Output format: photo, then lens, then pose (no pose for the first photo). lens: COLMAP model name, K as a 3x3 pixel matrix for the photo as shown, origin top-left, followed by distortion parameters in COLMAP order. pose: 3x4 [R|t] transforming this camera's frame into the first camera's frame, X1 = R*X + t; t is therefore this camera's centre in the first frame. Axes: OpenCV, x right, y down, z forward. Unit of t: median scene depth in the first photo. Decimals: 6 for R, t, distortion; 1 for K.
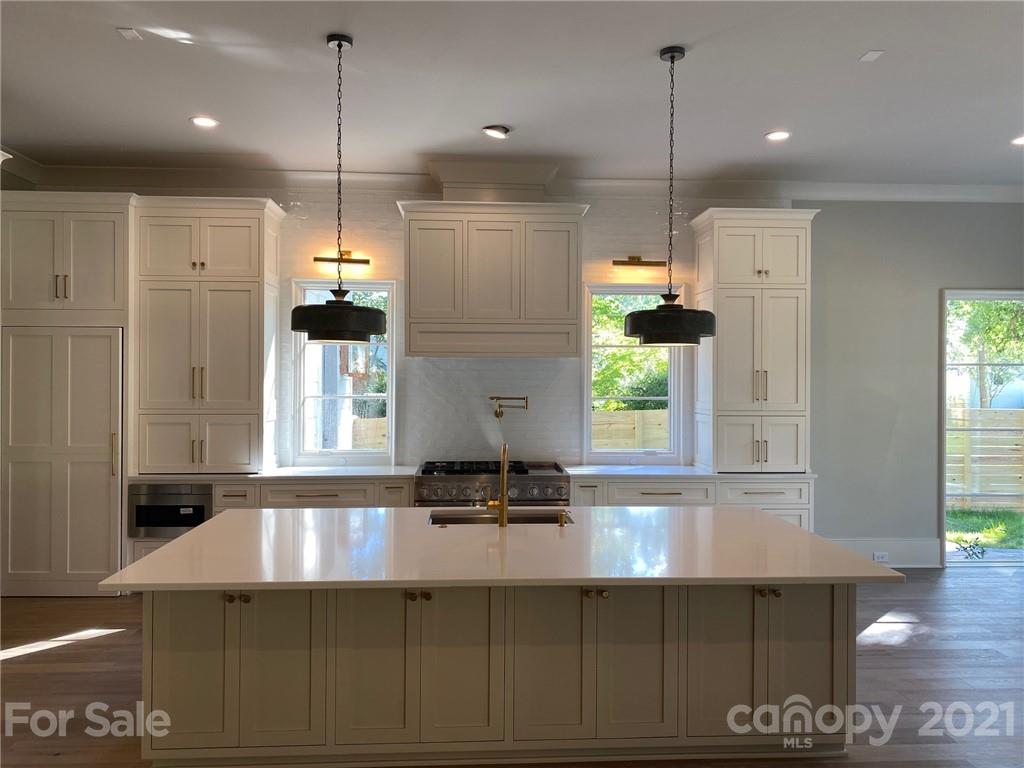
lens RADIAL K [[783.8, 0, 505.5], [0, 783.8, 380.4], [0, 0, 1]] dist [0.046915, -0.037420]
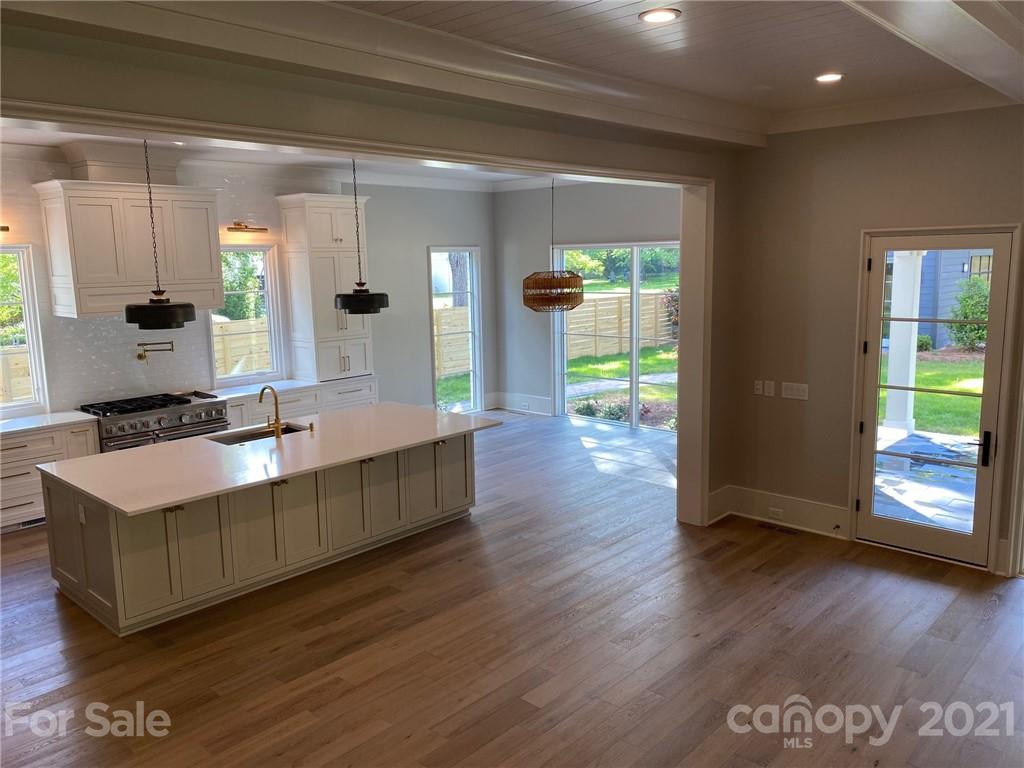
lens RADIAL K [[783.8, 0, 515.6], [0, 783.8, 382.4], [0, 0, 1]] dist [0.046915, -0.037420]
pose [[0.724167, -0.129558, 0.677345, -0.440366], [0.030065, 0.987192, 0.156680, -0.095260], [-0.688968, -0.093098, 0.718787, -0.272558]]
